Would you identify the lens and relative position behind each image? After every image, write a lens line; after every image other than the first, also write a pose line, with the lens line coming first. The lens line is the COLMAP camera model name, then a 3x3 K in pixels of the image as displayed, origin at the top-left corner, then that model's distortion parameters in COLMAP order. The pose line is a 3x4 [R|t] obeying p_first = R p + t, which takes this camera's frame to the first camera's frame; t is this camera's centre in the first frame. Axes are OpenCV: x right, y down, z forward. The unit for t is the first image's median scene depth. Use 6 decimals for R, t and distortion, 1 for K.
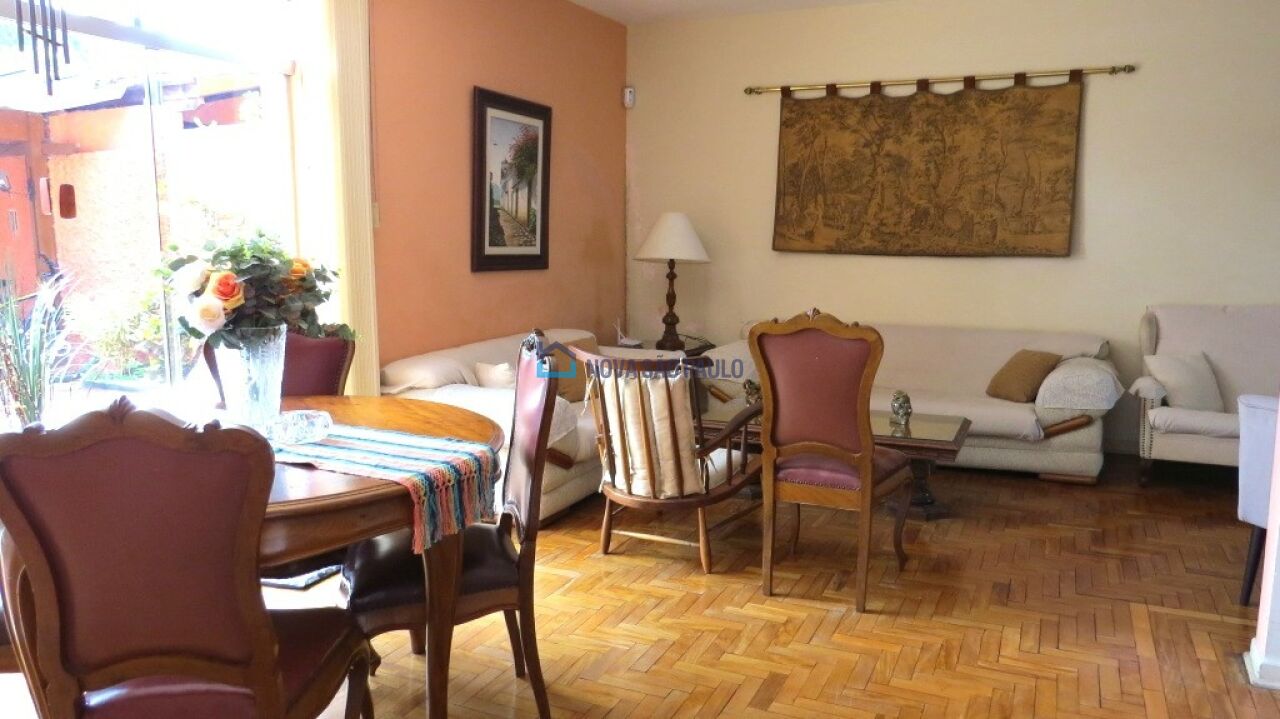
lens RADIAL K [[908.1, 0, 640.0], [0, 908.1, 359.7], [0, 0, 1]] dist [-0.027135, 0.009654]
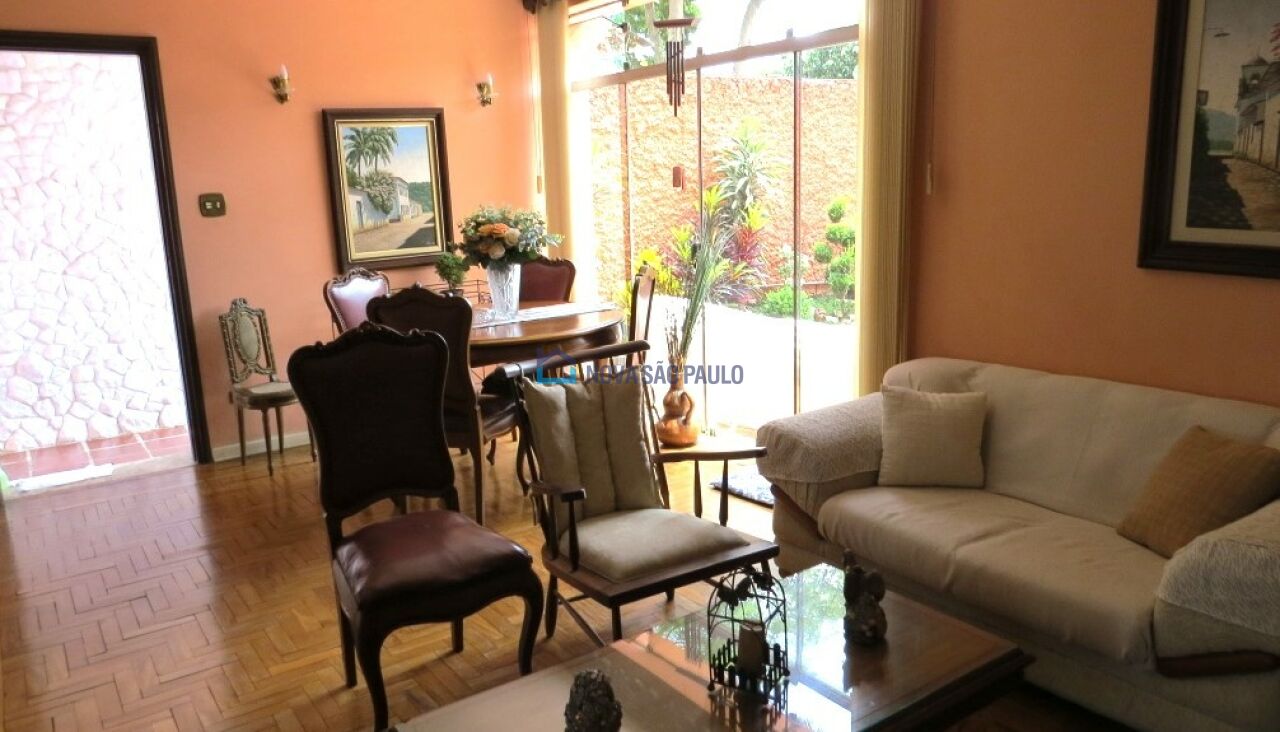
lens RADIAL K [[924.5, 0, 638.2], [0, 924.5, 371.8], [0, 0, 1]] dist [-0.029787, -0.000887]
pose [[-0.494526, 0.184530, -0.849348, 0.485512], [-0.102748, 0.957939, 0.267946, -0.152290], [0.863068, 0.219775, -0.454766, 0.965245]]
